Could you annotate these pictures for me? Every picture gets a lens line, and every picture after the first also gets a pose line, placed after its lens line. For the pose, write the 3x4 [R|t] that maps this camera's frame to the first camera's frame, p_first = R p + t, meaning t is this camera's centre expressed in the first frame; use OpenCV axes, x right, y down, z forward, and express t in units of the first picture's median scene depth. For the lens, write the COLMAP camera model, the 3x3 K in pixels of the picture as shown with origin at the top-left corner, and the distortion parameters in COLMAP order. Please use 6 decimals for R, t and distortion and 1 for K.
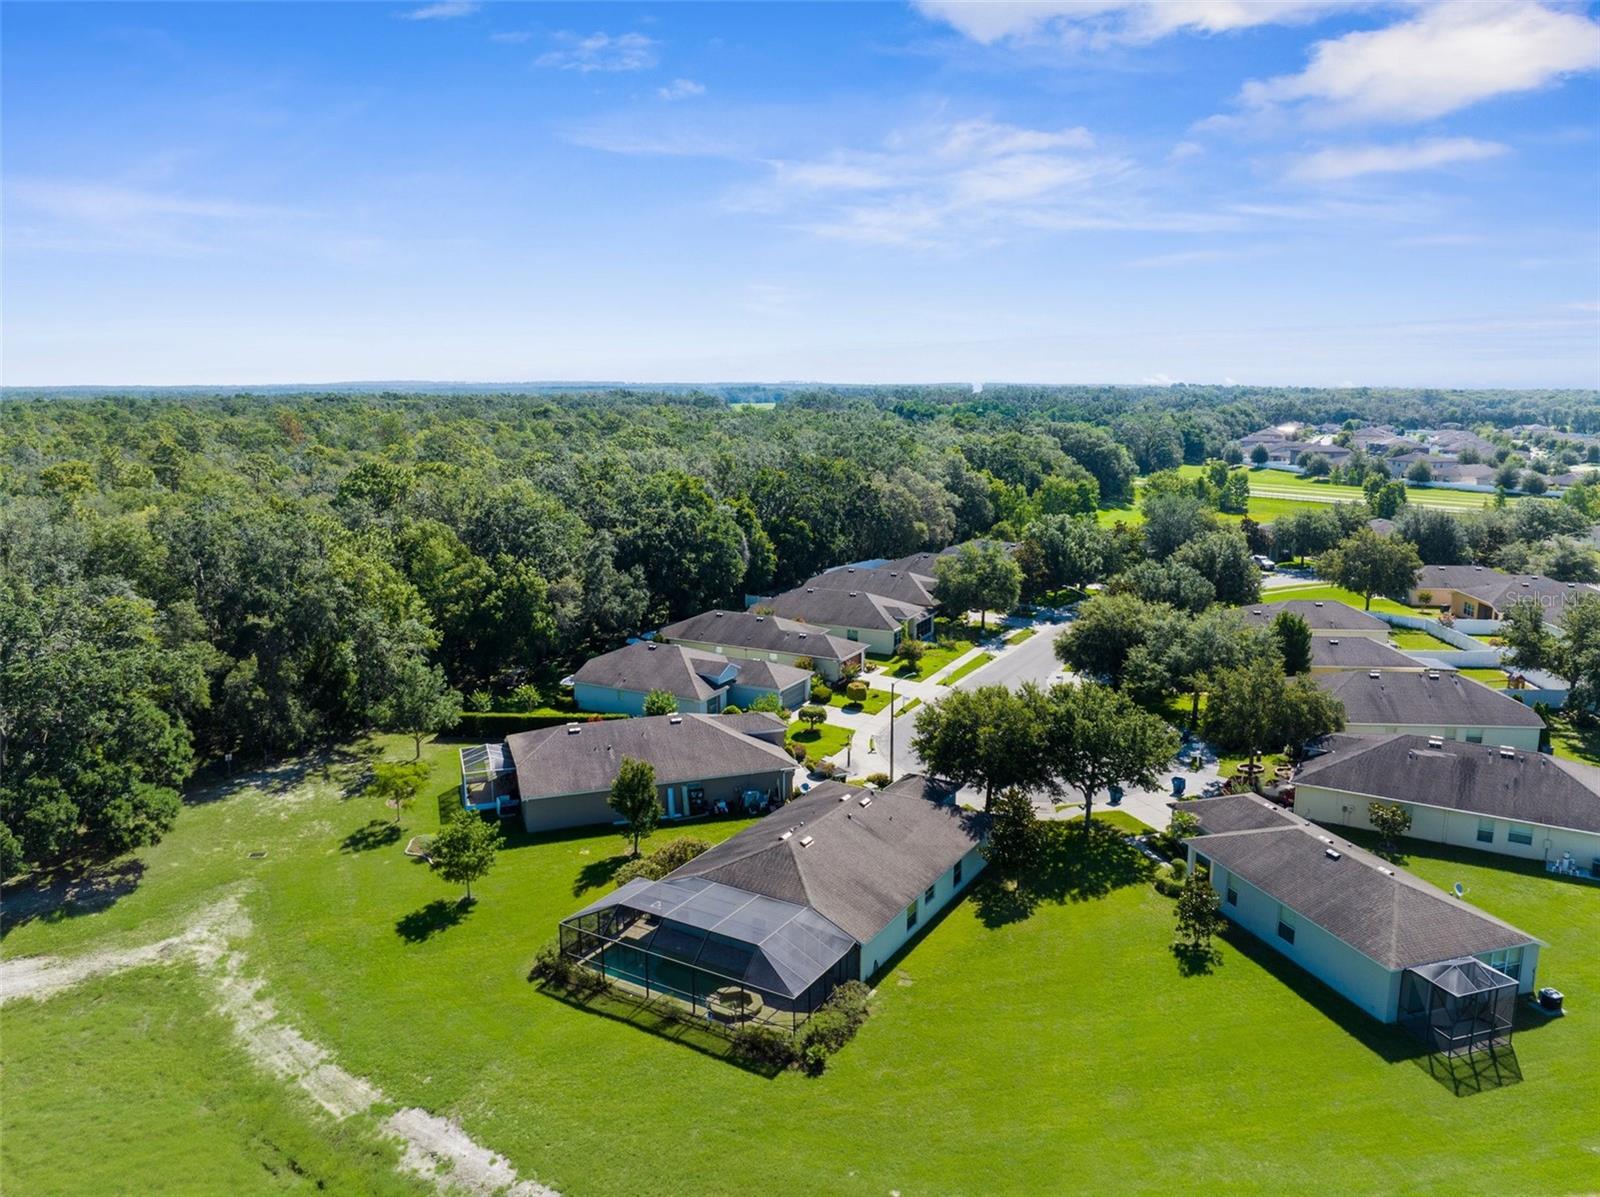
lens RADIAL K [[1117.0, 0, 805.7], [0, 1117.0, 597.4], [0, 0, 1]] dist [-0.031133, -0.007133]
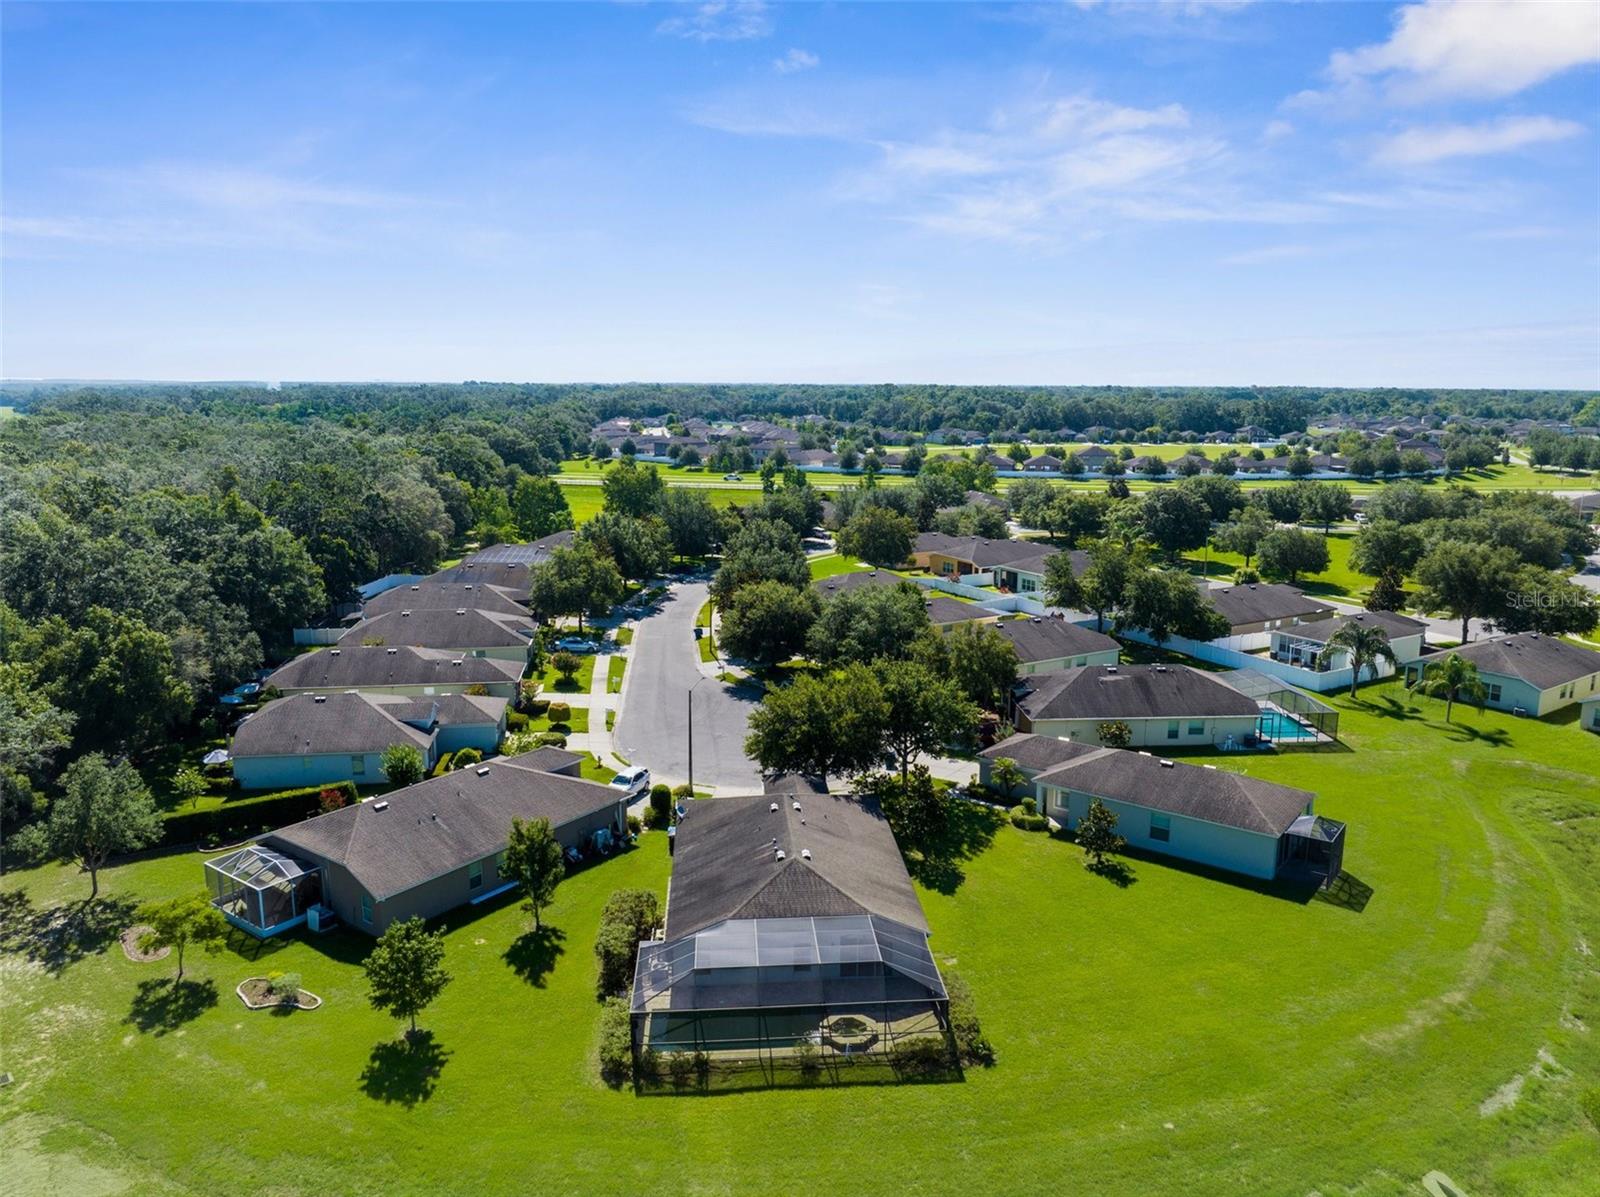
lens RADIAL K [[1117.0, 0, 805.7], [0, 1117.0, 597.4], [0, 0, 1]] dist [-0.031133, -0.007133]
pose [[0.817791, -0.106507, 0.565574, -0.490691], [0.105567, 0.993813, 0.034507, -0.033973], [-0.565751, 0.031487, 0.823975, 0.185424]]
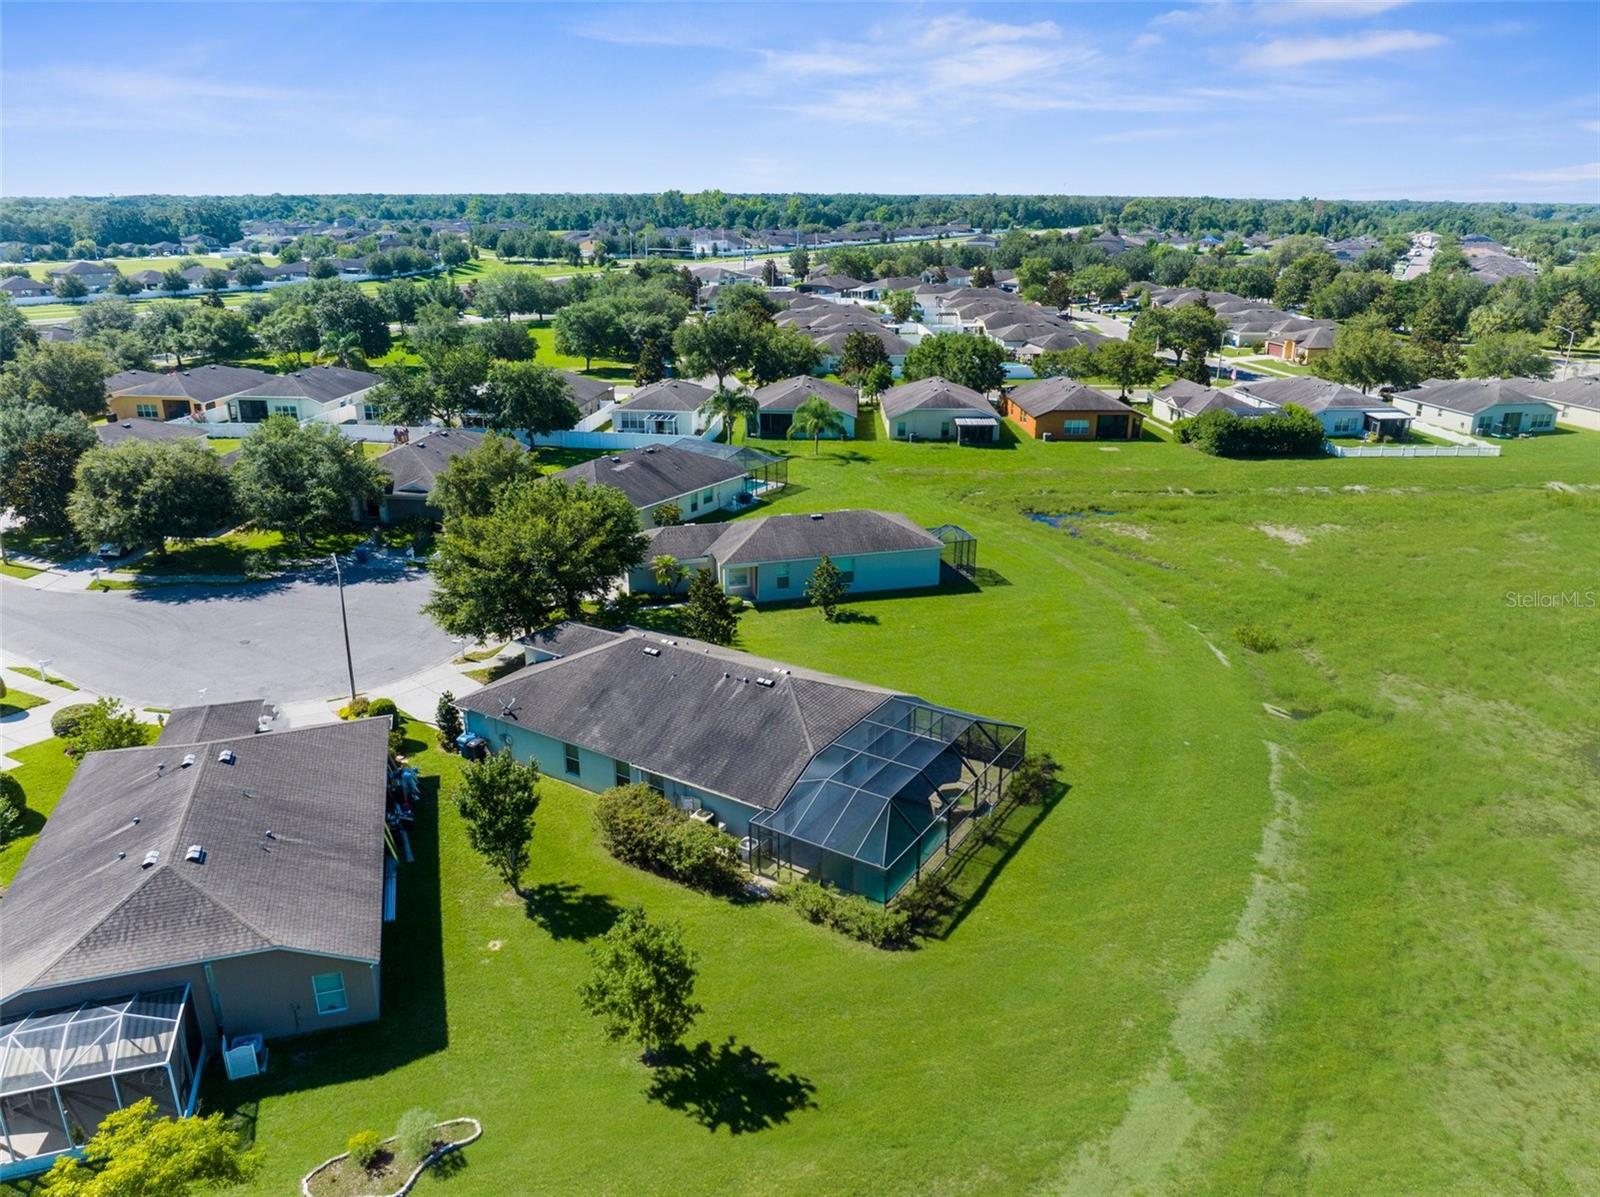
lens RADIAL K [[1117.0, 0, 805.7], [0, 1117.0, 597.4], [0, 0, 1]] dist [-0.031133, -0.007133]
pose [[0.026593, -0.340841, 0.939745, -0.750689], [0.182294, 0.925967, 0.330686, -0.113225], [-0.982884, 0.162516, 0.086757, 0.840233]]
